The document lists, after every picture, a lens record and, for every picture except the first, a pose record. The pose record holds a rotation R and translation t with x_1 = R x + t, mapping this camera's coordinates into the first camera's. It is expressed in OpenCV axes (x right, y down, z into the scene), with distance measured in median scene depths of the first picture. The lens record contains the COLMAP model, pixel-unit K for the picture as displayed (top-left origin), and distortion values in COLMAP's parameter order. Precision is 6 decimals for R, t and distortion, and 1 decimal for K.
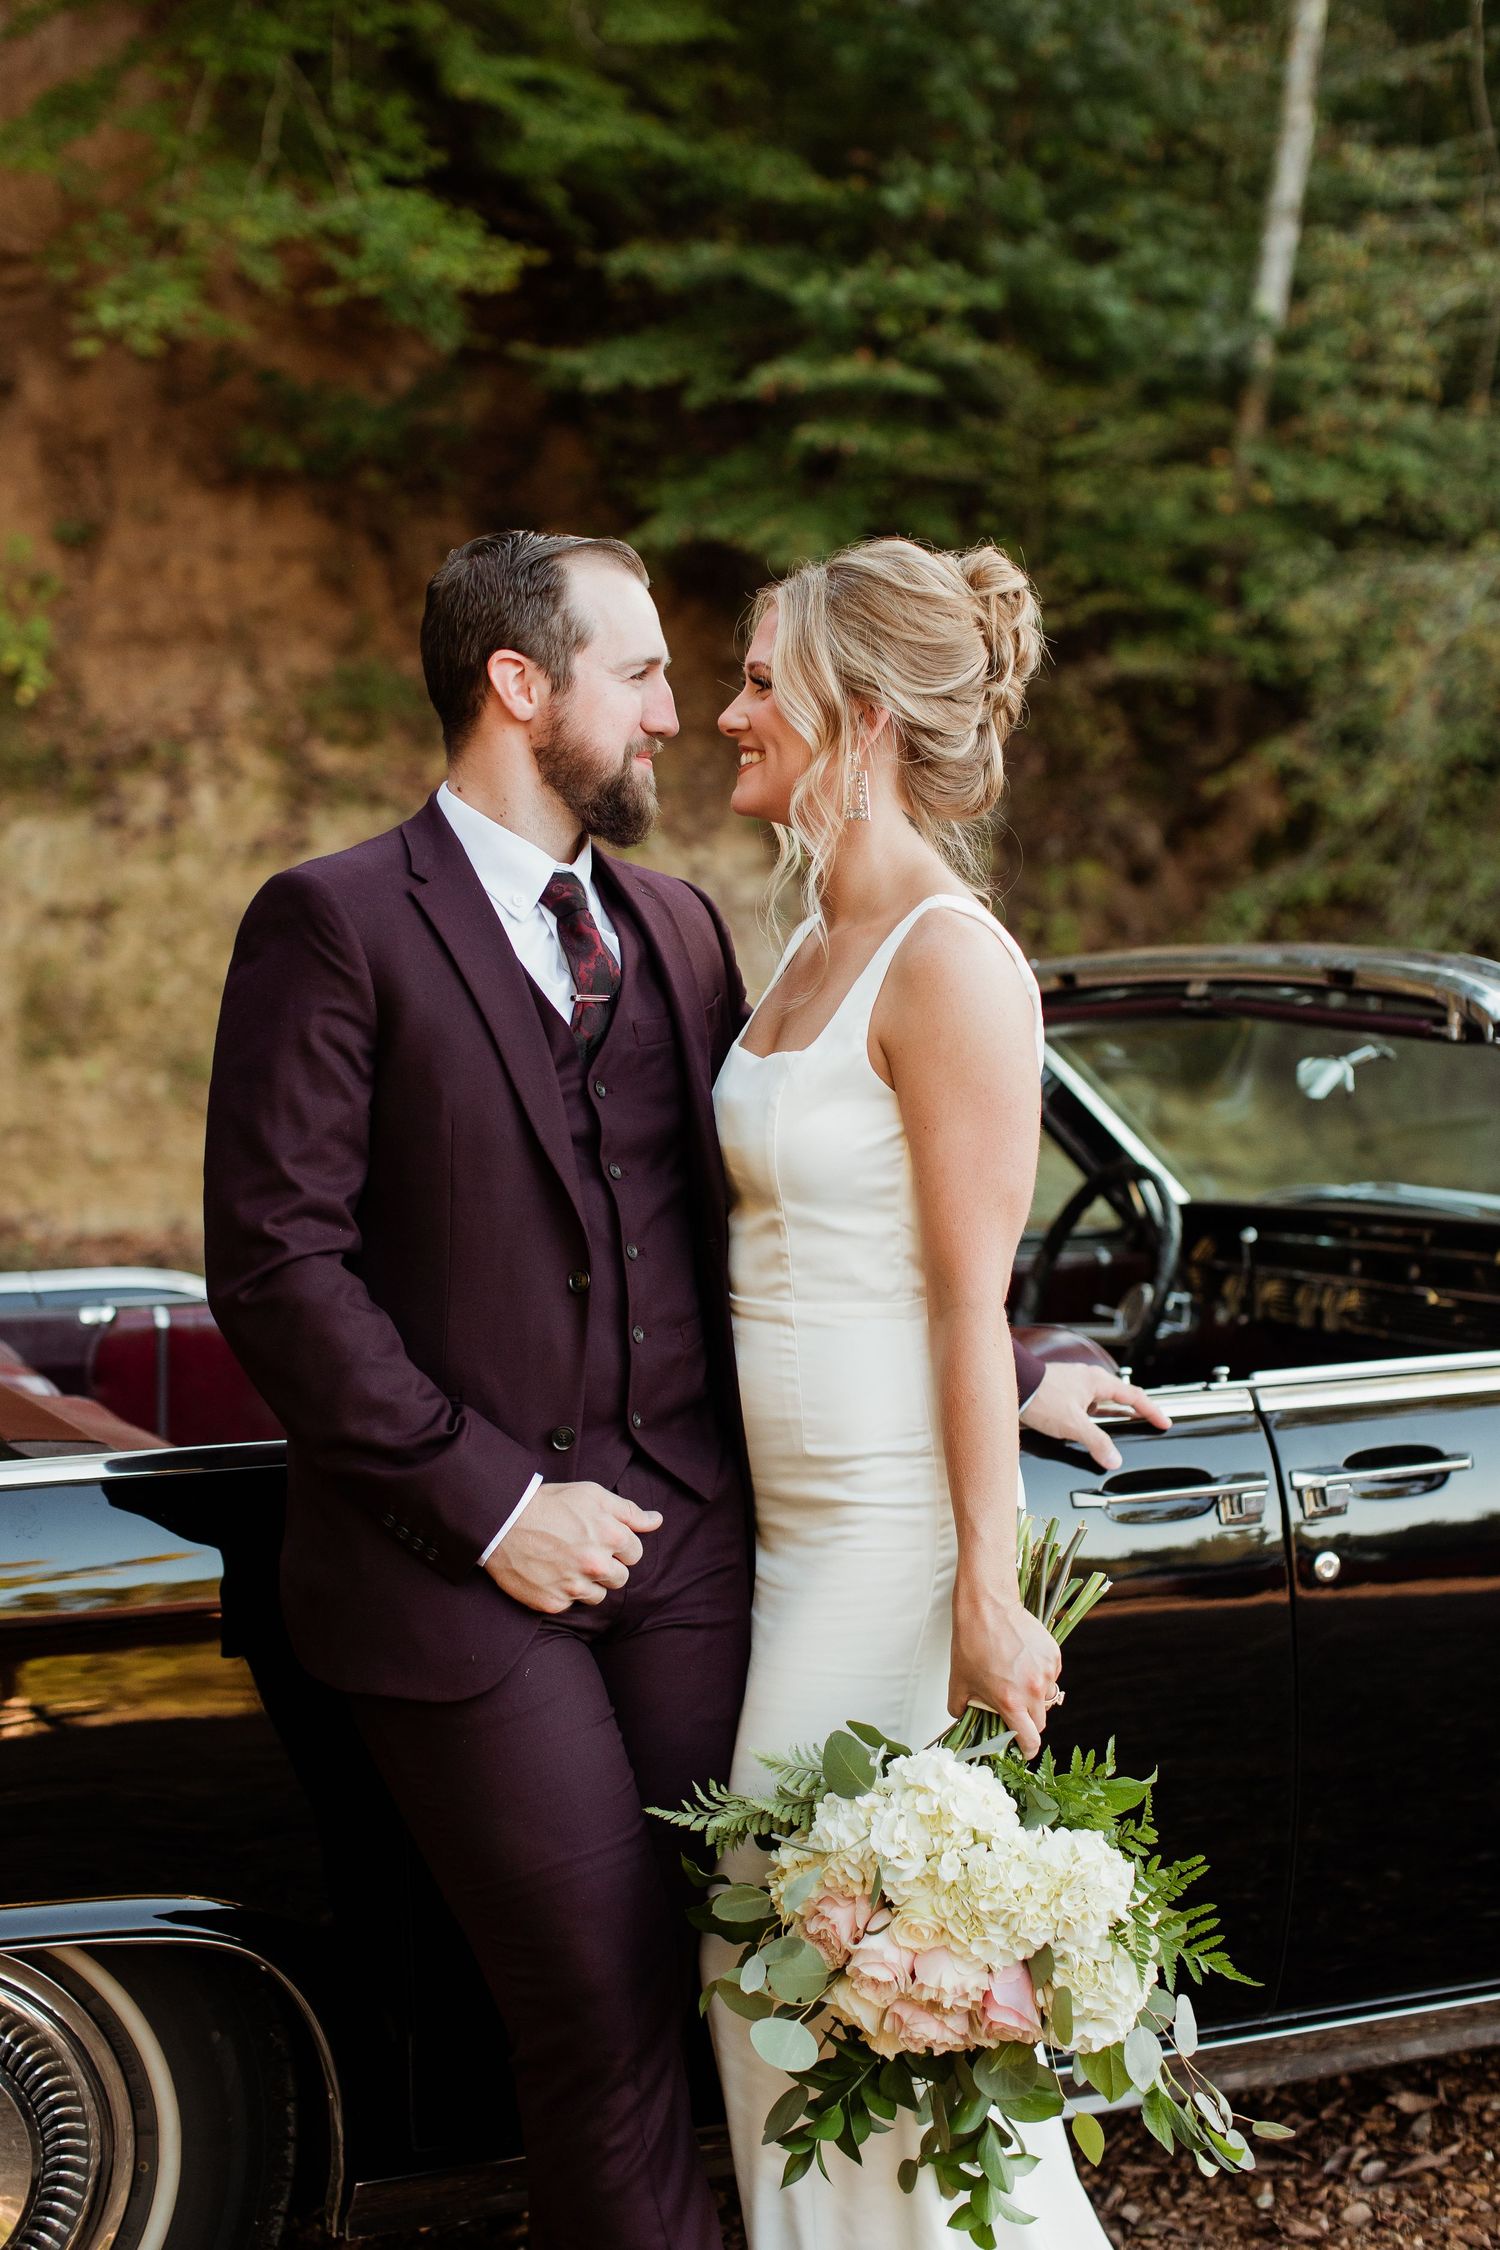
lens RADIAL K [[3268.5, 0, 746.6], [0, 3268.5, 1132.4], [0, 0, 1]] dist [-0.212449, 0.586220]
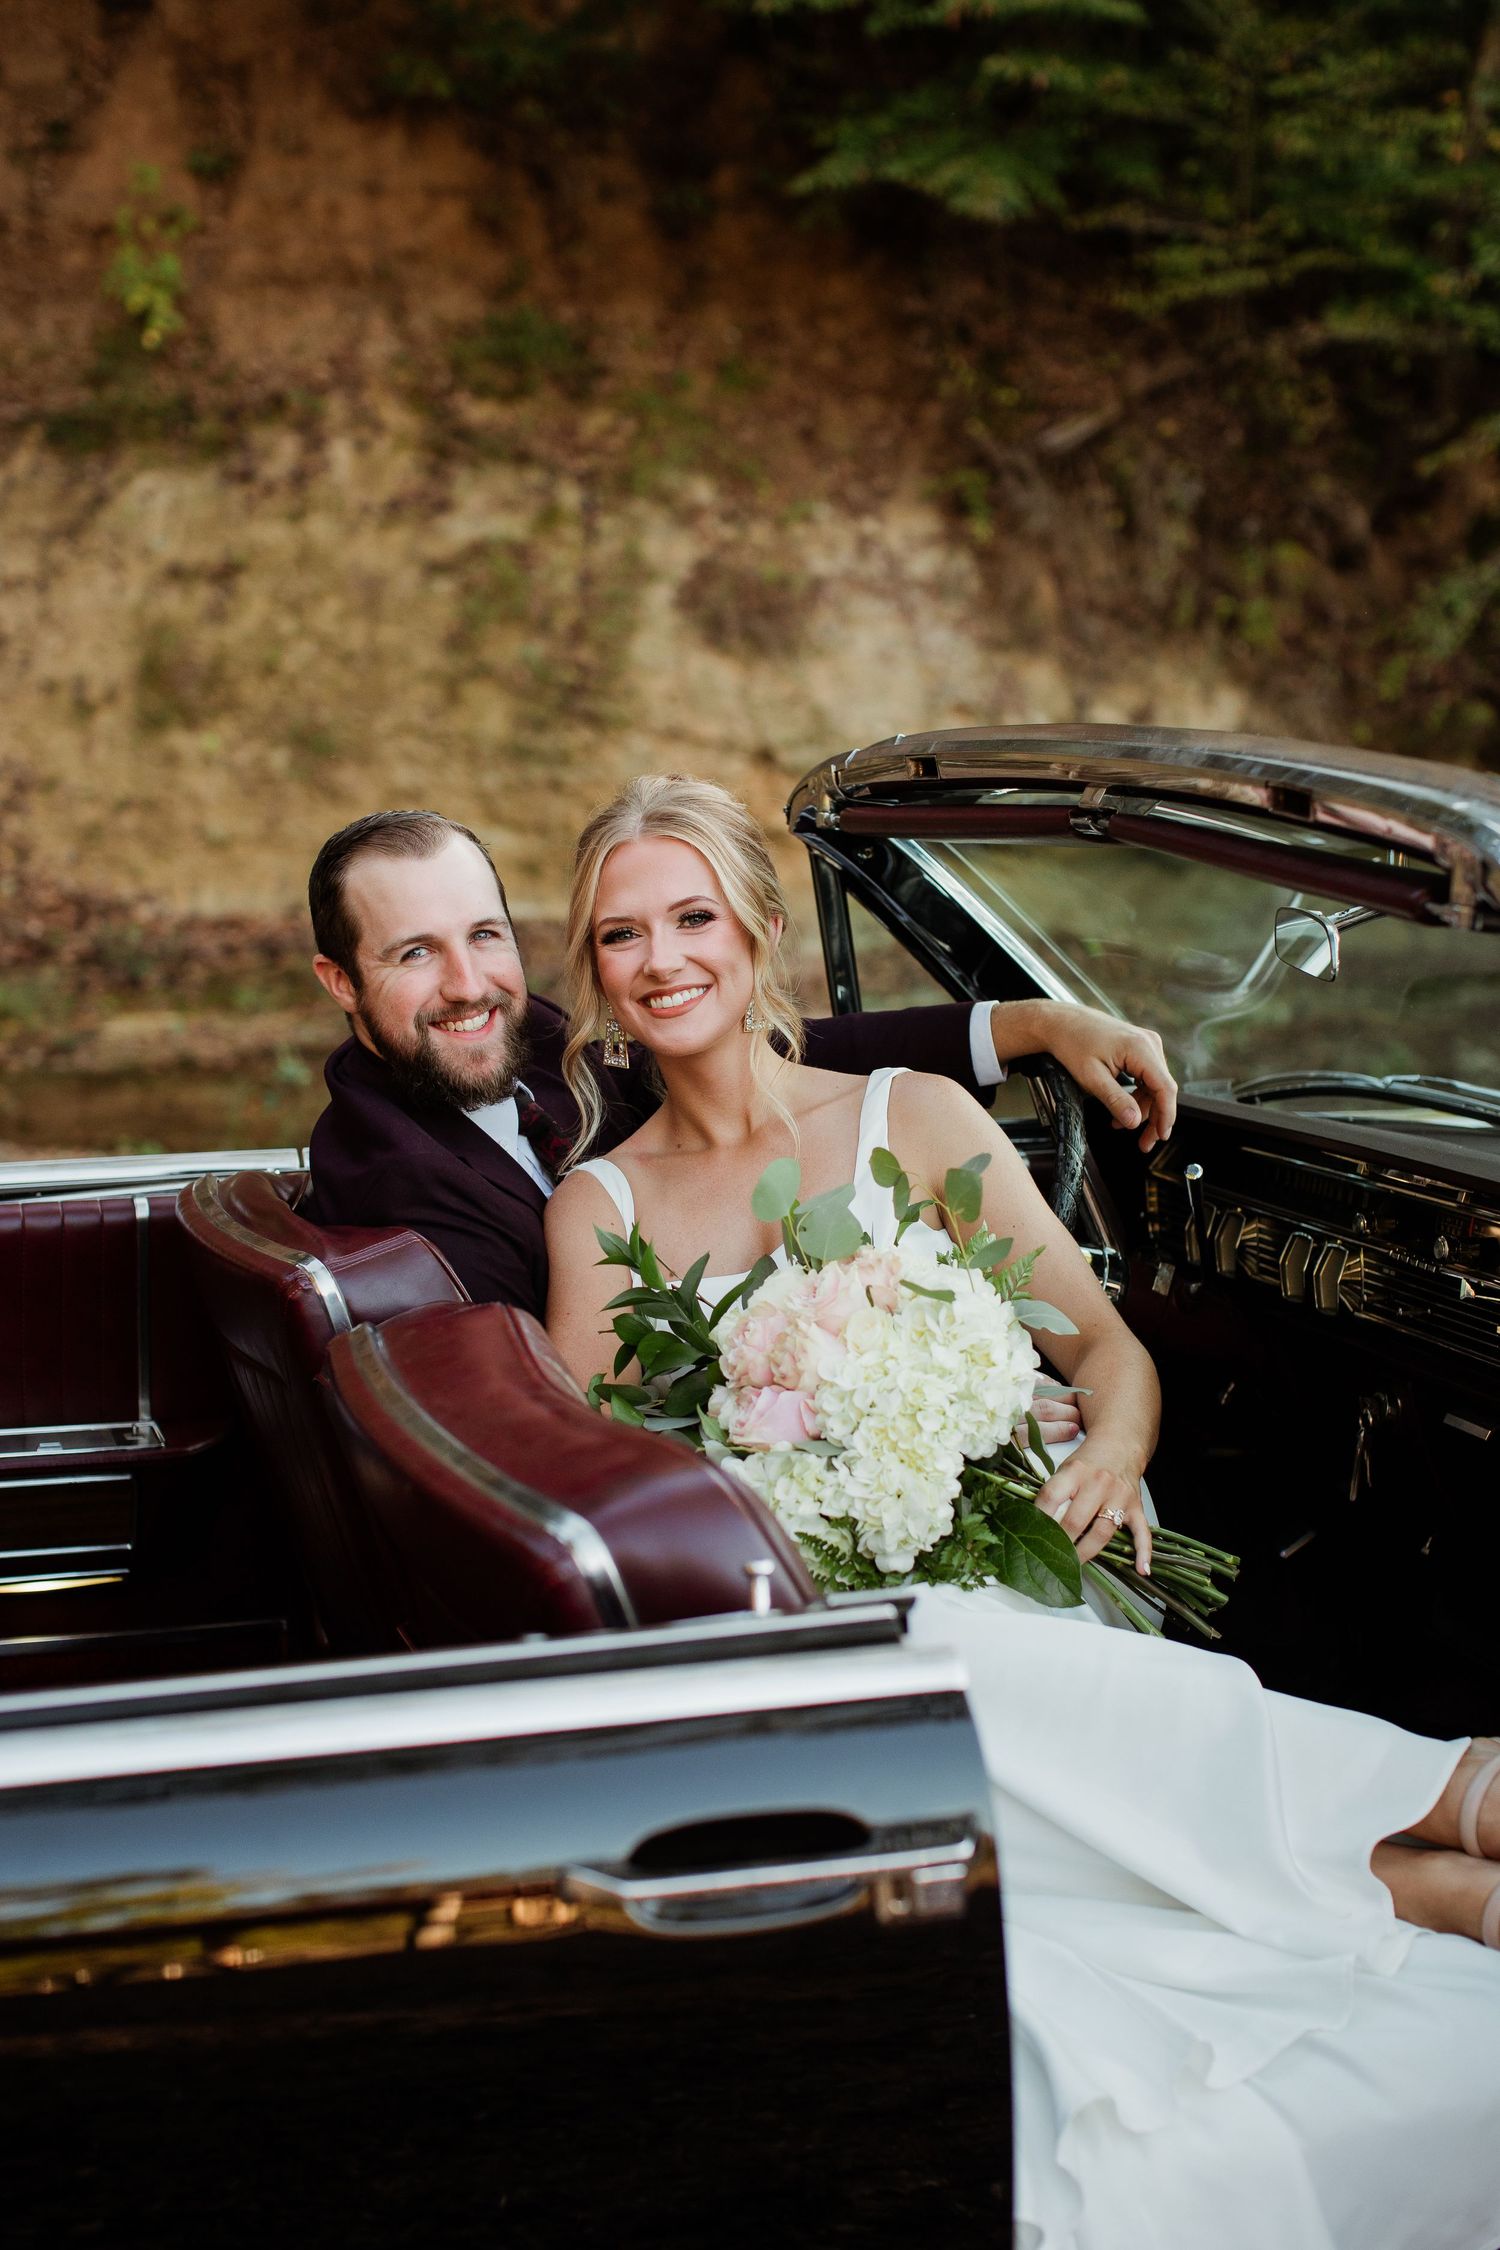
lens RADIAL K [[3268.5, 0, 746.6], [0, 3268.5, 1132.4], [0, 0, 1]] dist [-0.212449, 0.586220]
pose [[0.997117, 0.034864, -0.067395, 0.019666], [-0.027779, 0.994258, 0.103341, -0.007717], [0.070611, -0.101170, 0.992360, 0.062035]]
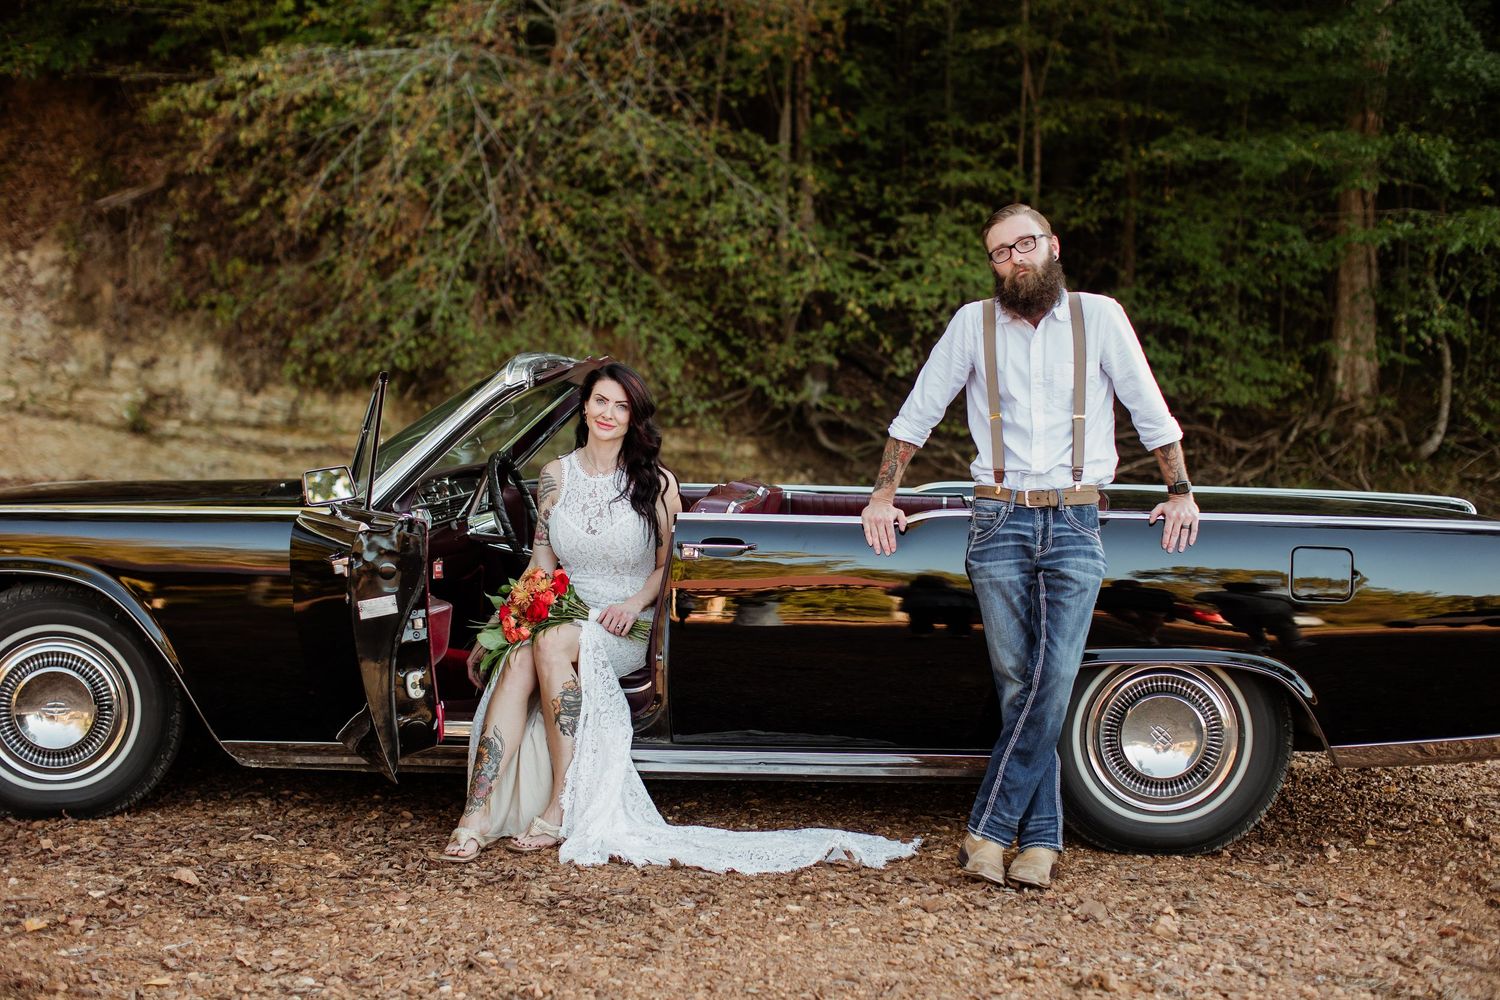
lens RADIAL K [[2179.0, 0, 750.0], [0, 2179.0, 500.0], [0, 0, 1]] dist [-0.212449, 0.586220]
pose [[0.958763, 0.036589, -0.281843, 0.645746], [-0.027326, 0.998952, 0.036729, -0.013223], [0.282891, -0.027513, 0.958757, 0.087412]]
